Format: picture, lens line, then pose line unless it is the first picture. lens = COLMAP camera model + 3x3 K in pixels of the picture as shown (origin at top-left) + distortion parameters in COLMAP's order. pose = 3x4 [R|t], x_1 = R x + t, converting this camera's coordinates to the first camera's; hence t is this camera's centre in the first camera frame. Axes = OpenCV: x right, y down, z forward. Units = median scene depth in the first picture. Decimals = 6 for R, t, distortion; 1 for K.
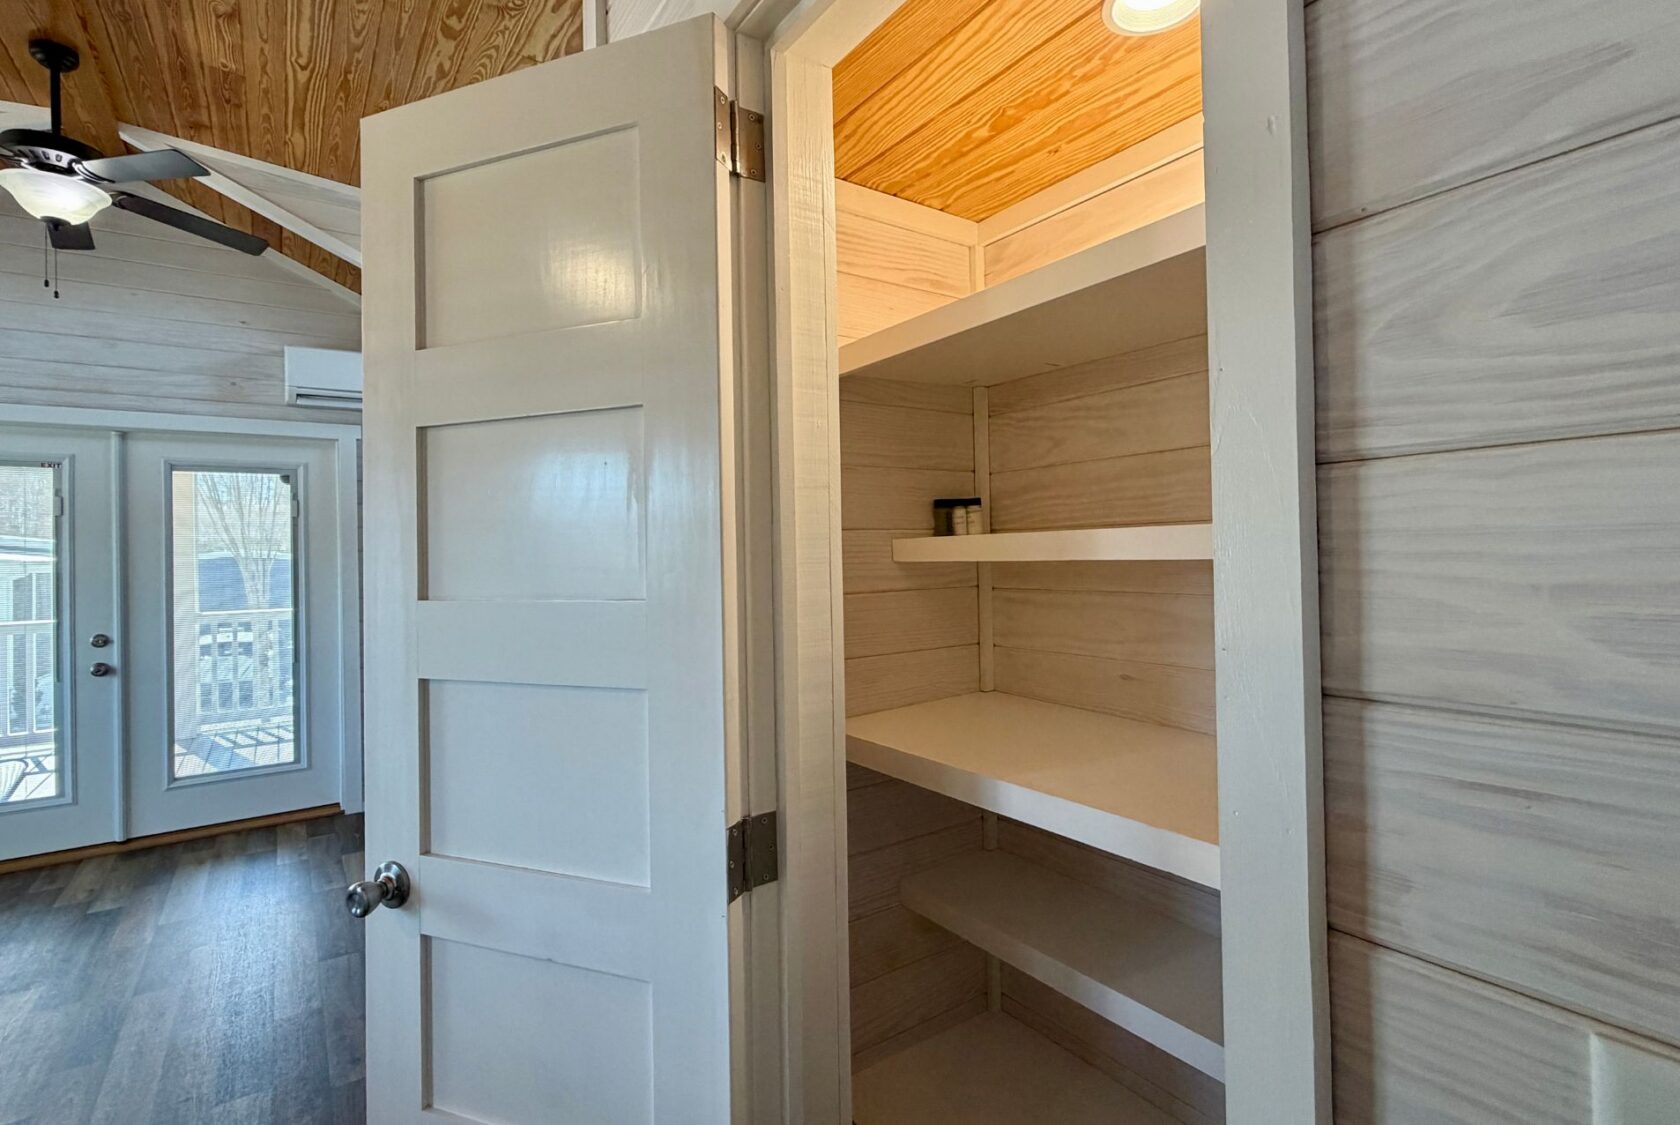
lens RADIAL K [[802.6, 0, 833.2], [0, 802.6, 554.5], [0, 0, 1]] dist [0.000276, 0.001682]
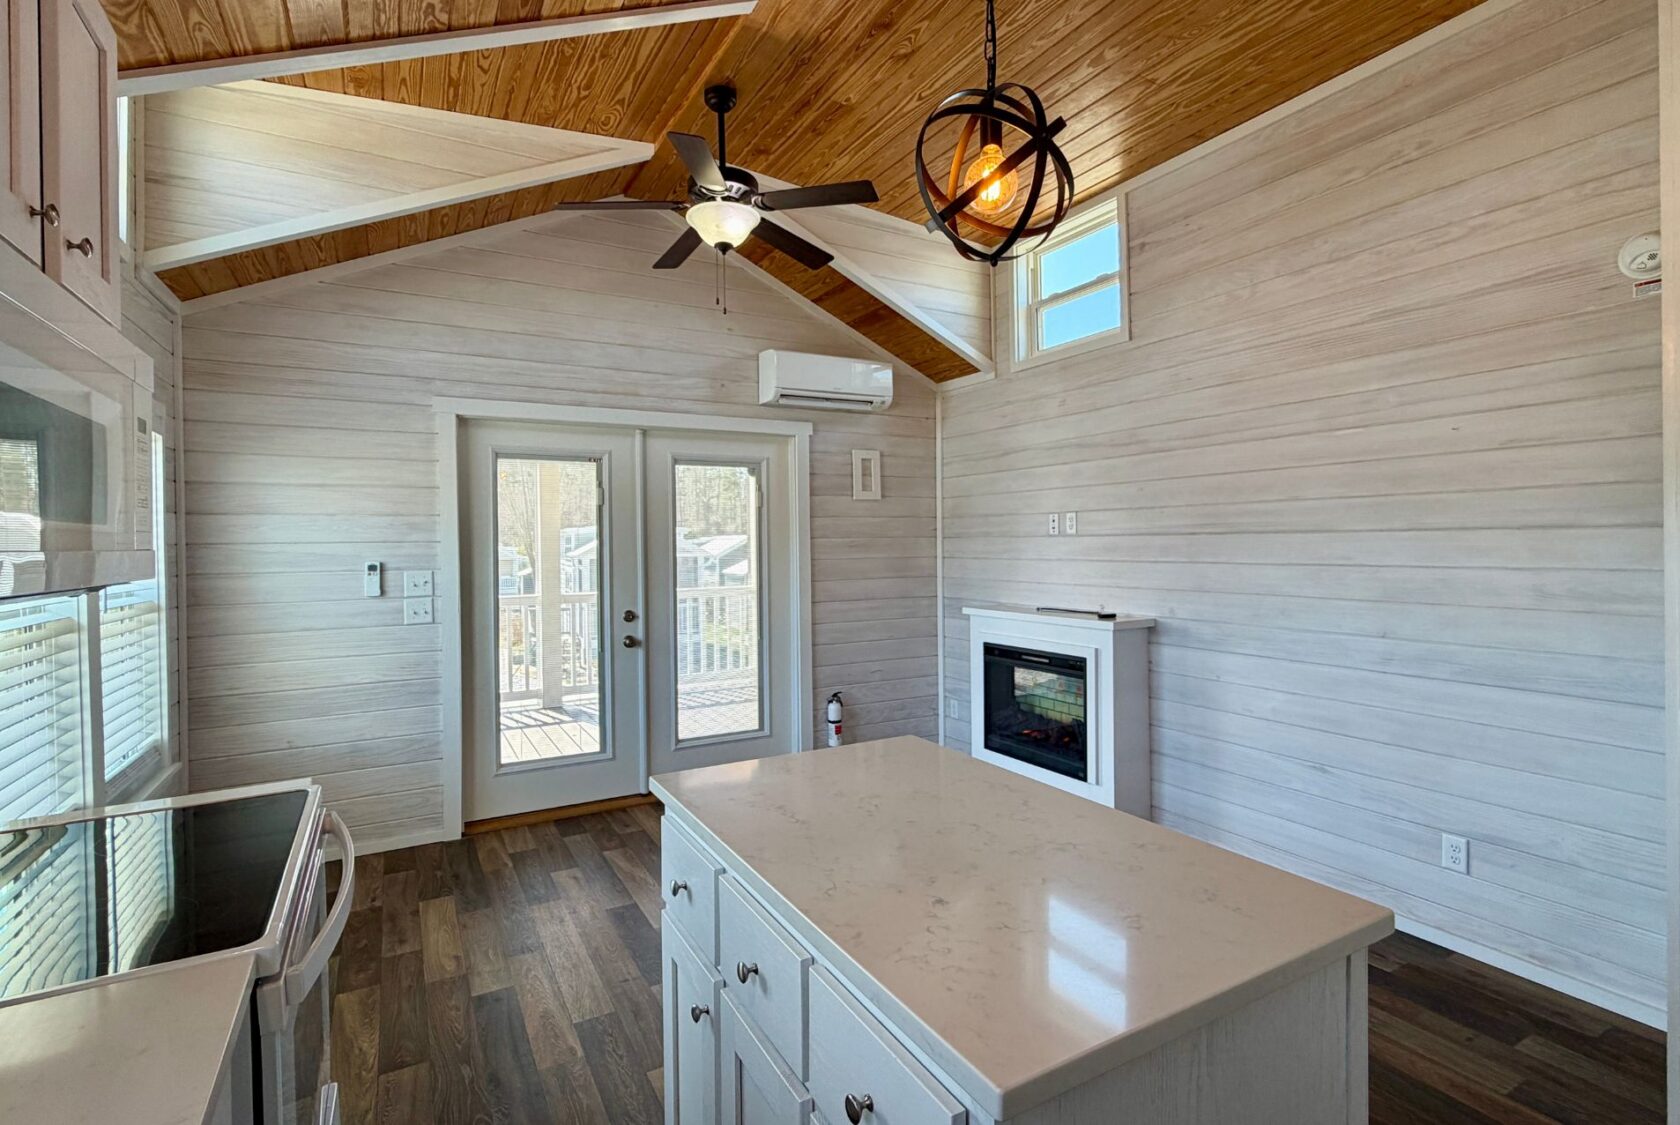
lens RADIAL K [[802.6, 0, 834.8], [0, 802.6, 555.4], [0, 0, 1]] dist [0.000276, 0.001682]
pose [[0.995180, 0.011133, -0.097430, -0.504510], [-0.009912, 0.999866, 0.013006, 0.004728], [0.097562, -0.011978, 0.995157, -0.087176]]
